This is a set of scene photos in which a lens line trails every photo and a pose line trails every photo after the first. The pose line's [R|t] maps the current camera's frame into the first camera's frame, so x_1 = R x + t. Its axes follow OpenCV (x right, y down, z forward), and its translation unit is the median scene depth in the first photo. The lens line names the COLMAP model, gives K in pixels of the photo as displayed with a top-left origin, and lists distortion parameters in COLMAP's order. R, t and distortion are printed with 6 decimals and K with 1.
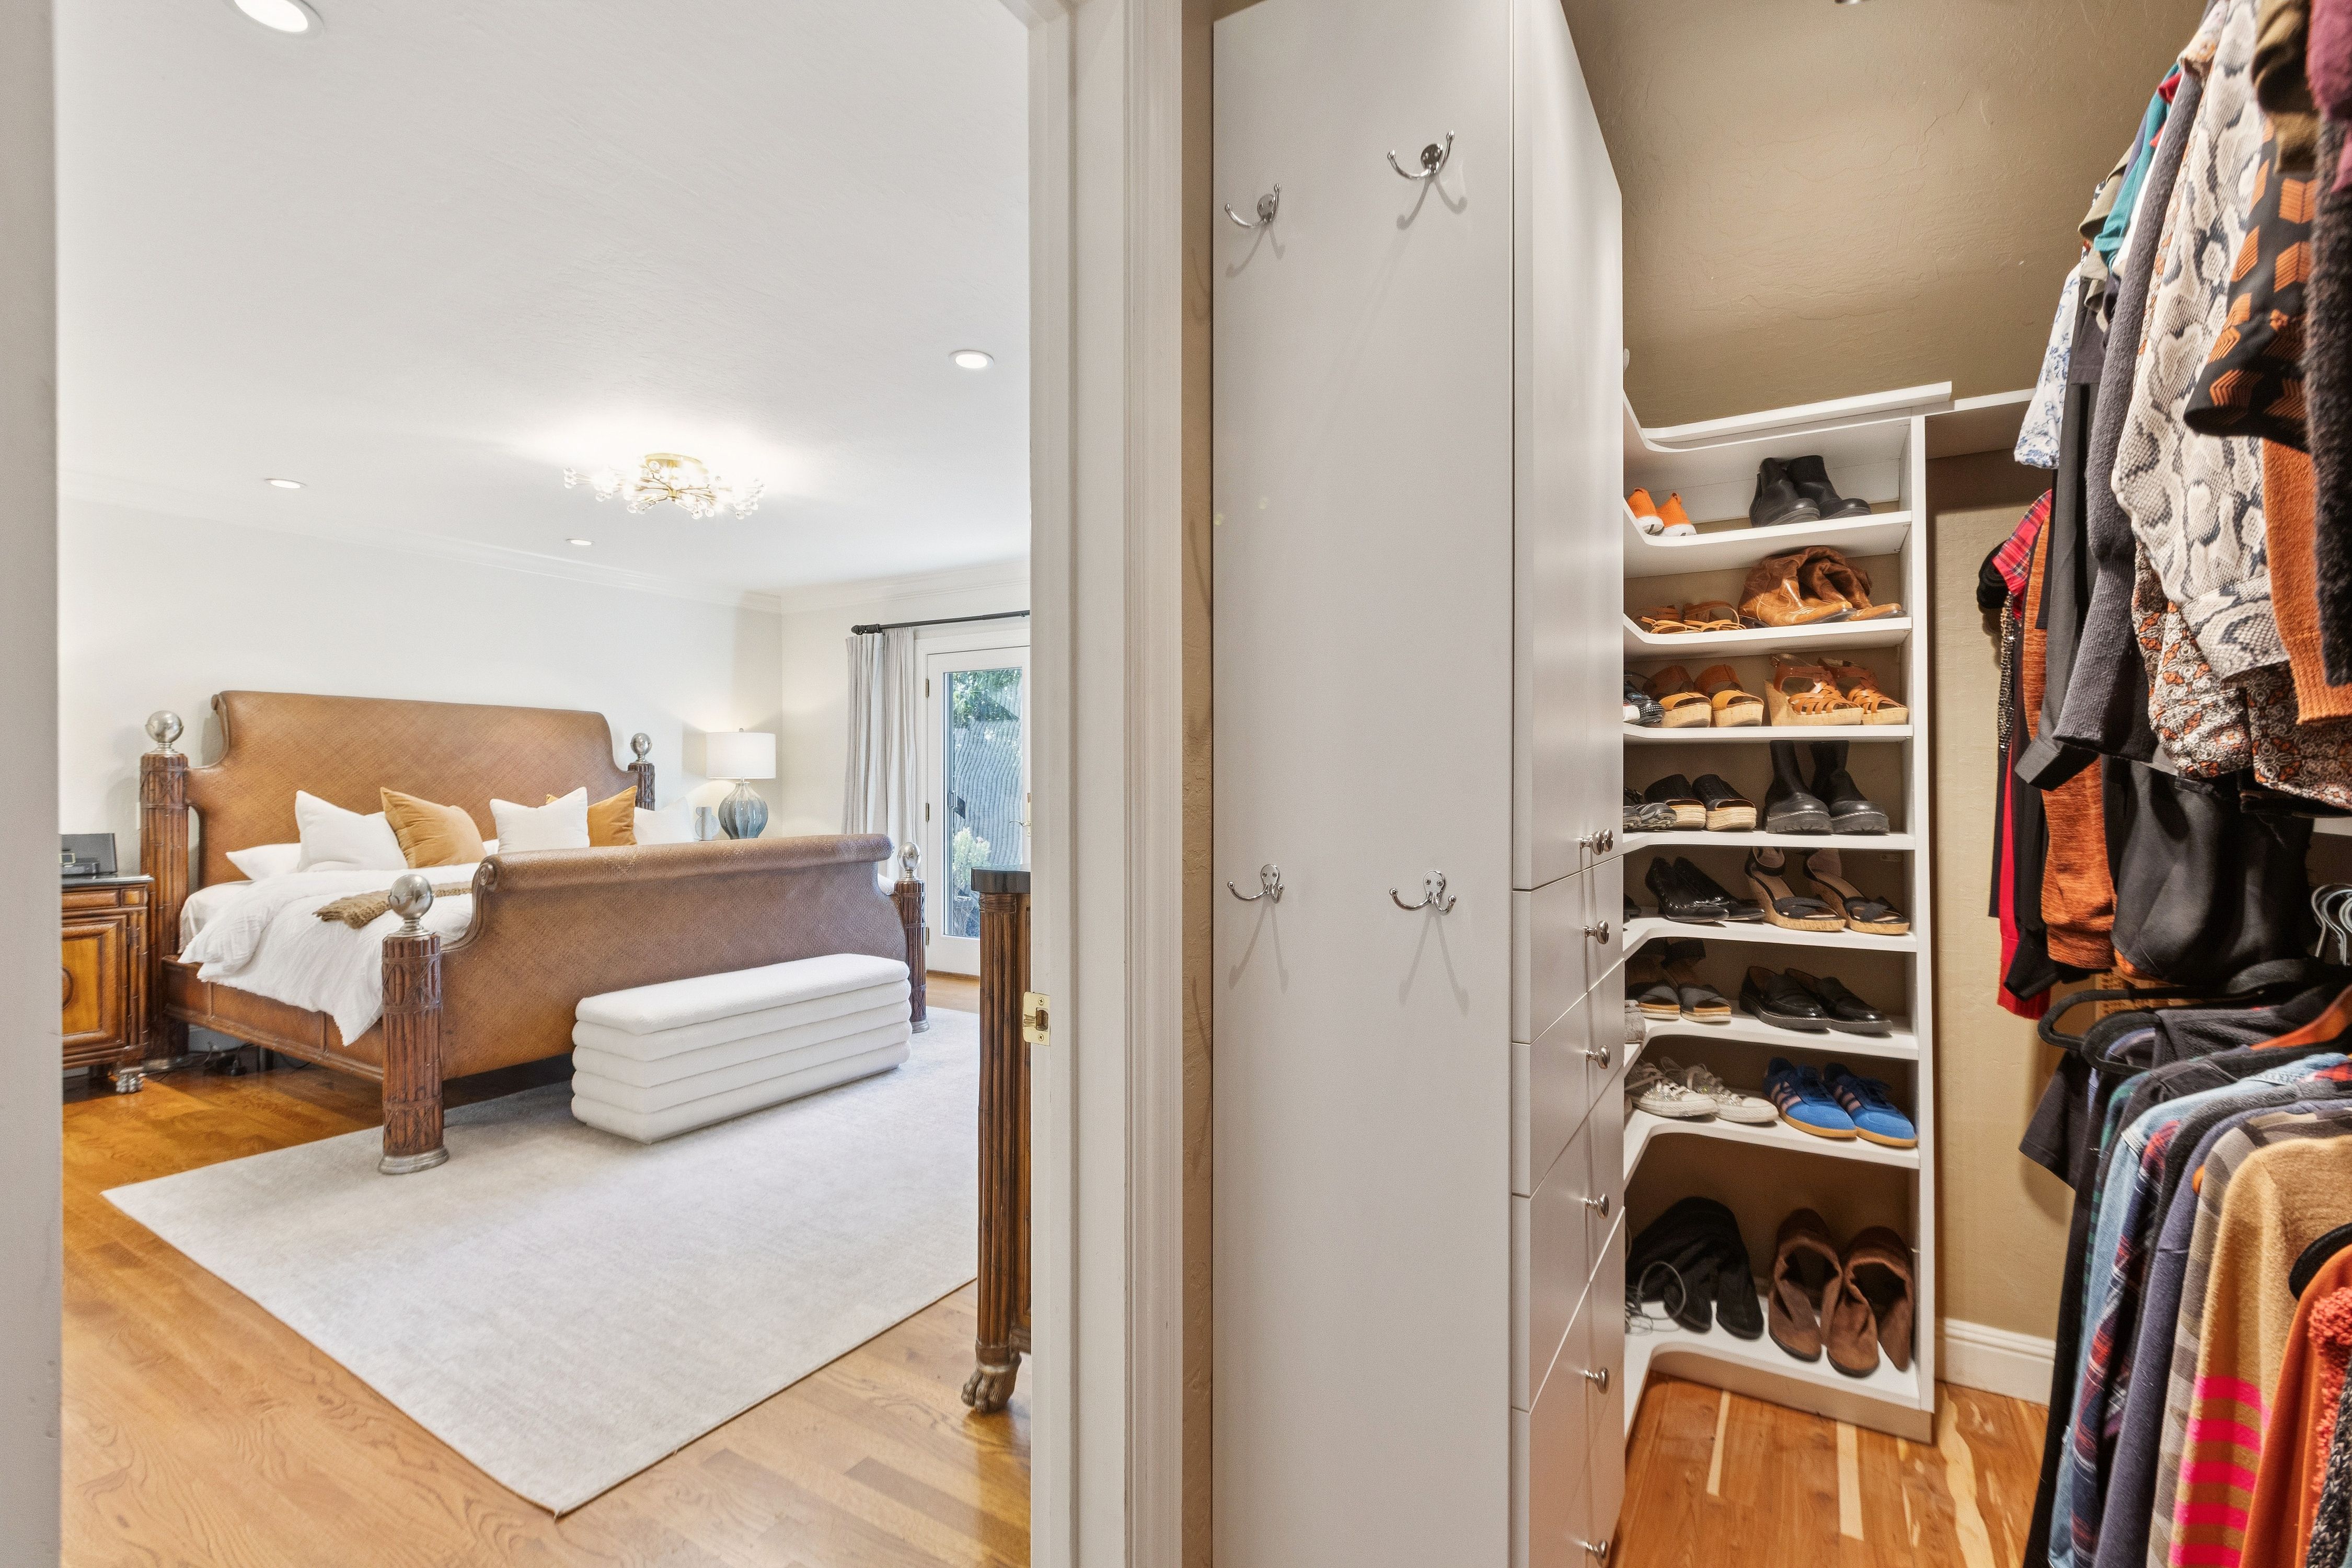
lens RADIAL K [[1048.9, 0, 1179.1], [0, 1048.9, 786.0], [0, 0, 1]] dist [0.002580, -0.001083]
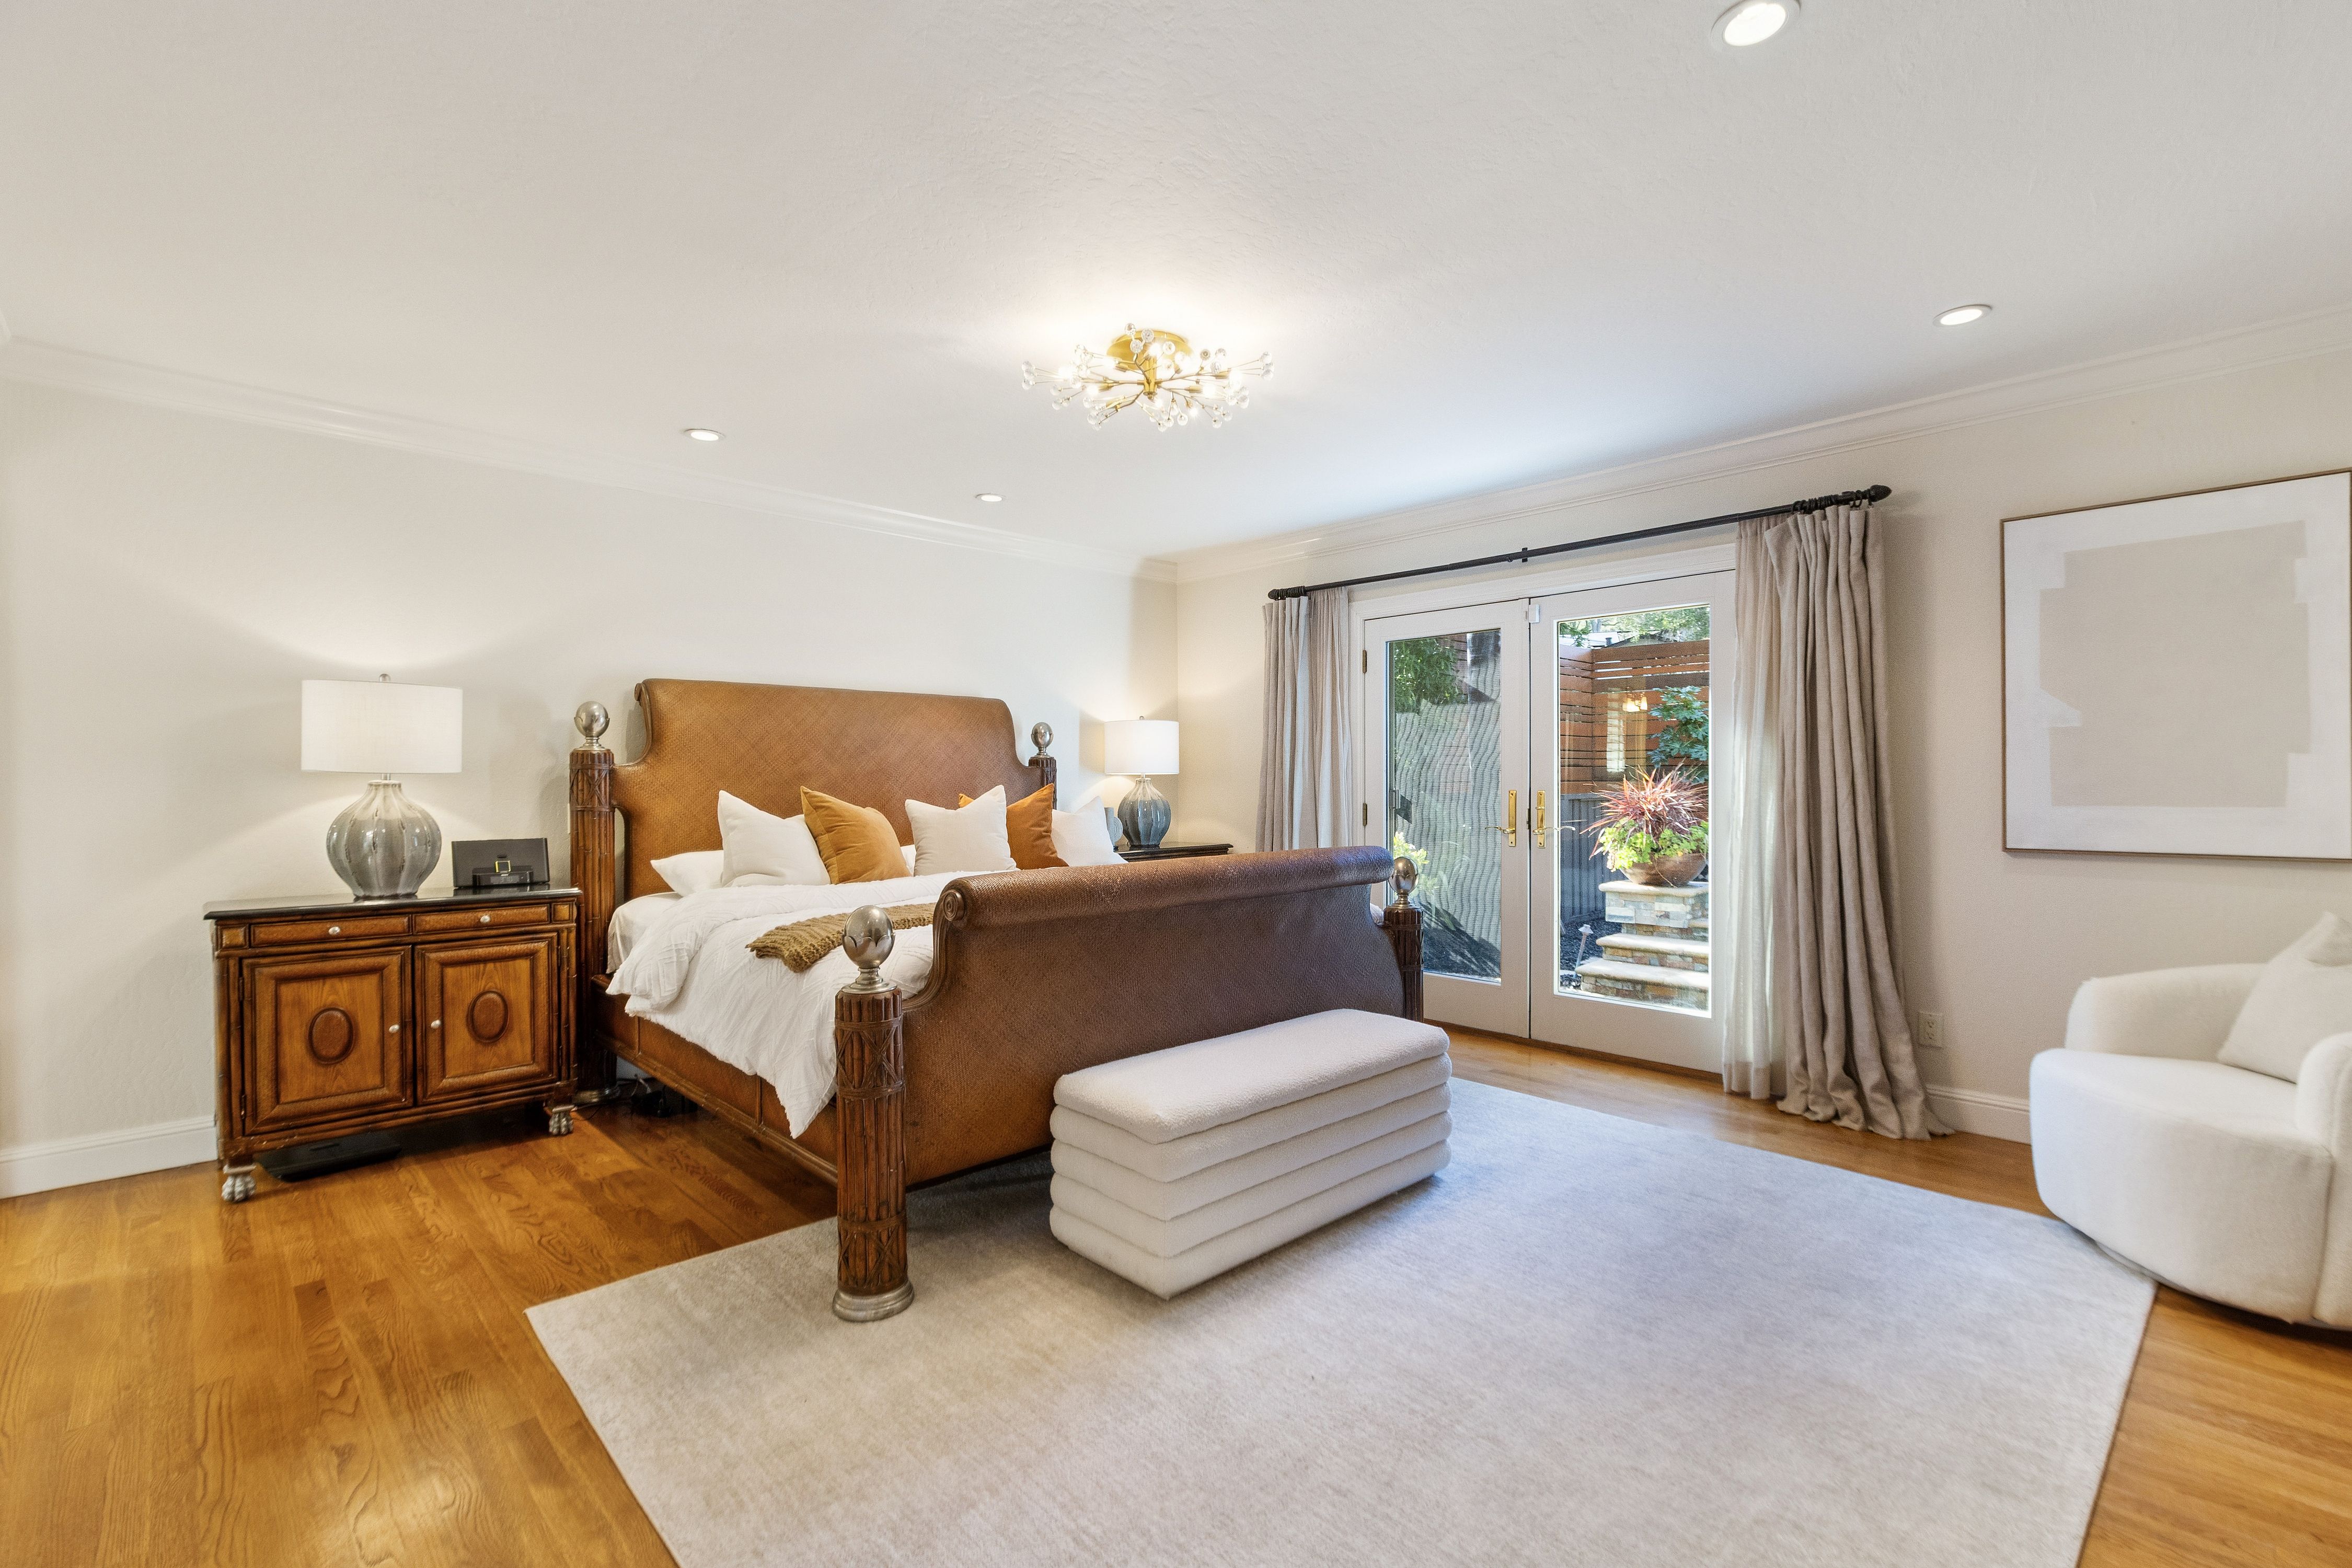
lens RADIAL K [[1048.9, 0, 1176.8], [0, 1048.9, 786.7], [0, 0, 1]] dist [0.002580, -0.001083]
pose [[0.965493, -0.003481, -0.260406, -0.267435], [0.004568, 0.999983, 0.003570, -0.000096], [0.260390, -0.004637, 0.965493, 0.282349]]
